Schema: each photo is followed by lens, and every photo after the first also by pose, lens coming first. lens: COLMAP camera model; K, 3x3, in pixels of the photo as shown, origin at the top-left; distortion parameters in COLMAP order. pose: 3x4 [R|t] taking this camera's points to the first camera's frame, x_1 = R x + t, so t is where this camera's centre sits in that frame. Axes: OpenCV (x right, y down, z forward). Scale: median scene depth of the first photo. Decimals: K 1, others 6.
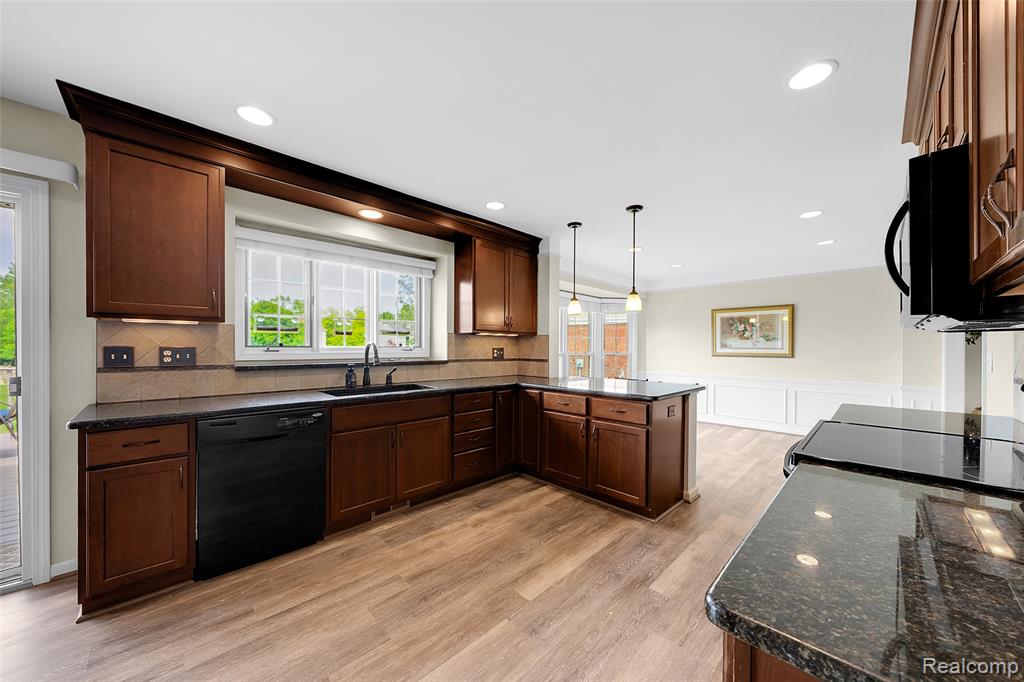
lens RADIAL K [[361.9, 0, 515.1], [0, 361.9, 350.7], [0, 0, 1]] dist [-0.001294, -0.000197]
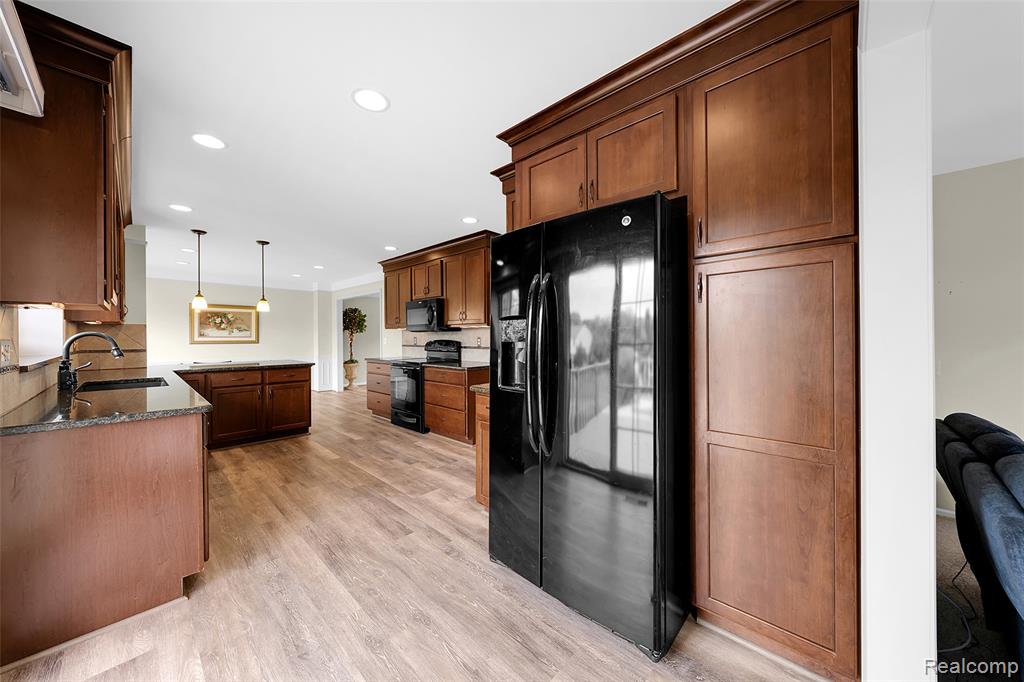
lens RADIAL K [[351.7, 0, 515.6], [0, 351.7, 338.2], [0, 0, 1]] dist [-0.000055, -0.000121]
pose [[-0.042927, -0.010040, 0.999028, -1.252229], [0.010943, 0.999885, 0.010519, -0.007599], [-0.999018, 0.011384, -0.042812, 0.039824]]
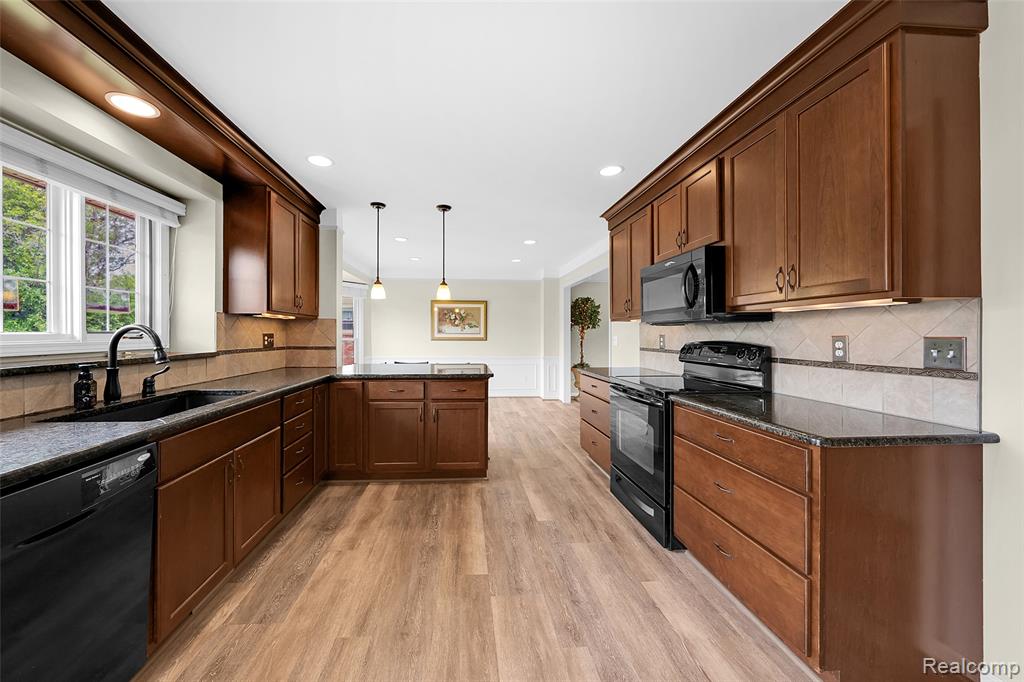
lens RADIAL K [[365.4, 0, 488.5], [0, 365.4, 334.7], [0, 0, 1]] dist [-0.001428, -0.000191]
pose [[0.653647, -0.004282, 0.756787, -0.466104], [0.007107, 0.999975, -0.000480, -0.002717], [-0.756766, 0.005692, 0.653661, 0.183638]]
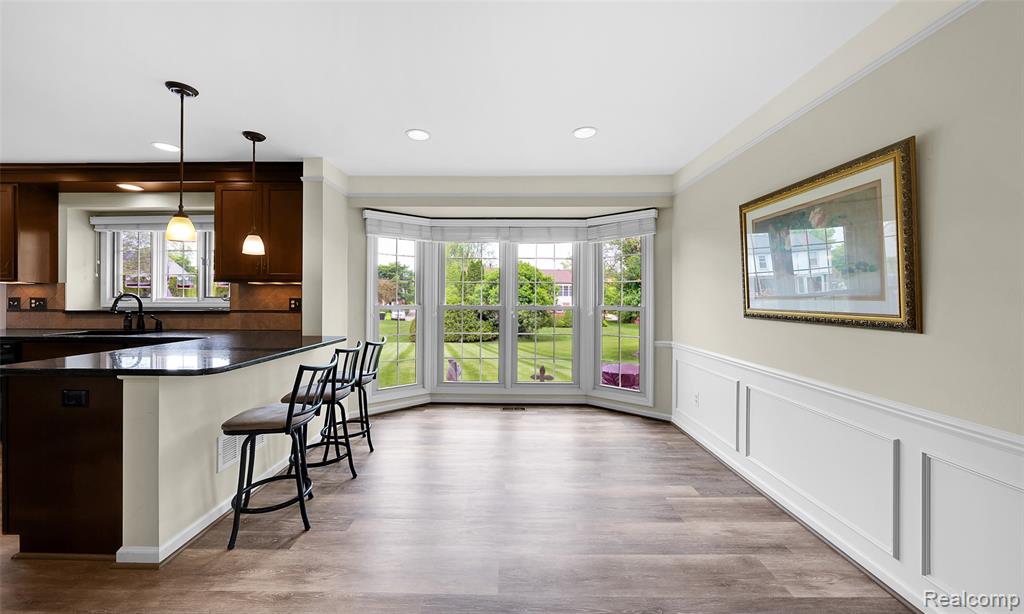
lens RADIAL K [[368.2, 0, 511.7], [0, 368.2, 297.8], [0, 0, 1]] dist [0.000256, 0.000030]
pose [[0.697198, -0.003202, -0.716872, 1.358784], [-0.005594, 0.999935, -0.009907, -0.003735], [0.716857, 0.010917, 0.697135, 1.053186]]
